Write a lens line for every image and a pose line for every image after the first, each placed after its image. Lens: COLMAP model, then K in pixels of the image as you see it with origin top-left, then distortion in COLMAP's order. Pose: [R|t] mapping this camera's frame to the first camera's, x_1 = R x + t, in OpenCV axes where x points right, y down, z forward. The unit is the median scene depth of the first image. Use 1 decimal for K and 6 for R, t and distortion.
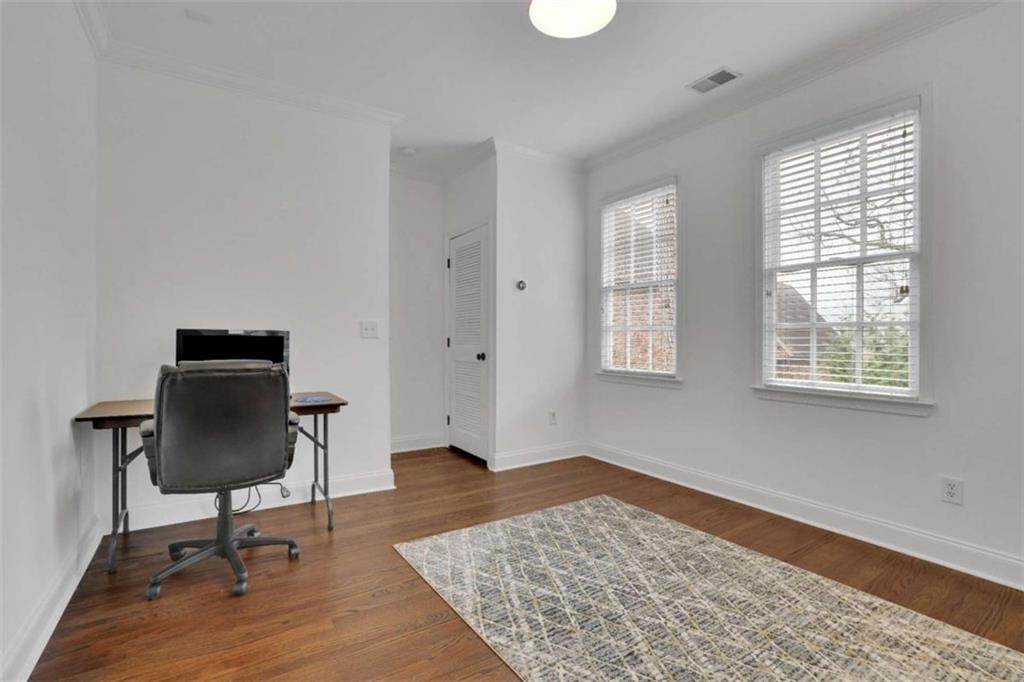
lens RADIAL K [[494.2, 0, 511.3], [0, 494.2, 339.0], [0, 0, 1]] dist [-0.004804, 0.001713]
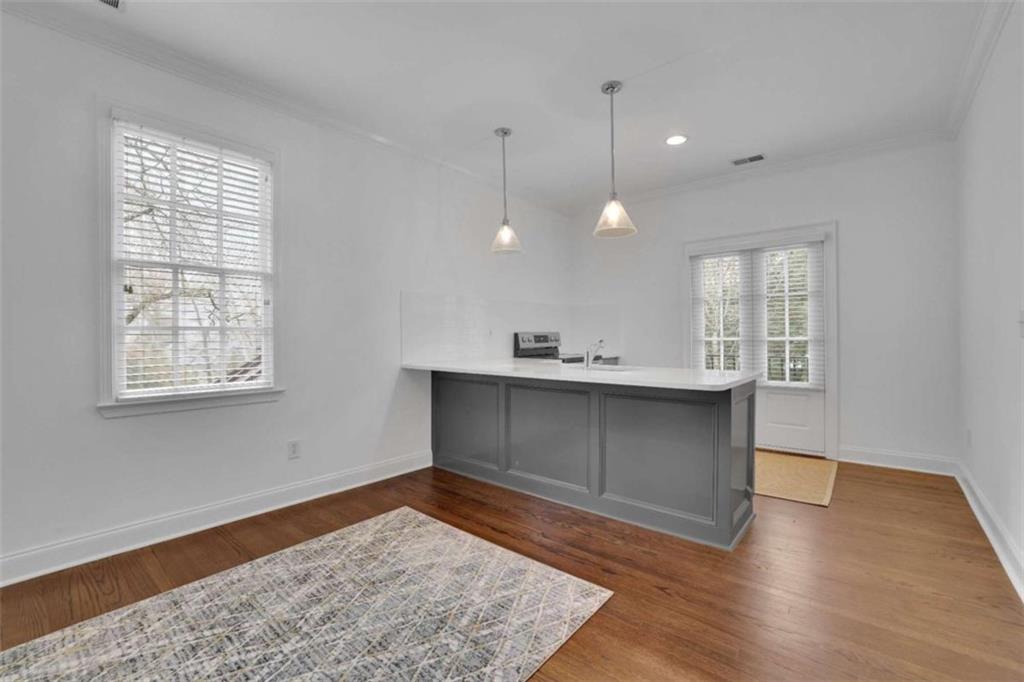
lens RADIAL K [[451.5, 0, 510.7], [0, 451.5, 337.8], [0, 0, 1]] dist [-0.031908, 0.008914]
pose [[-0.306814, 0.001435, 0.951768, -0.482567], [0.012063, 0.999924, 0.002381, -0.004192], [-0.951693, 0.012212, -0.306808, 0.762361]]
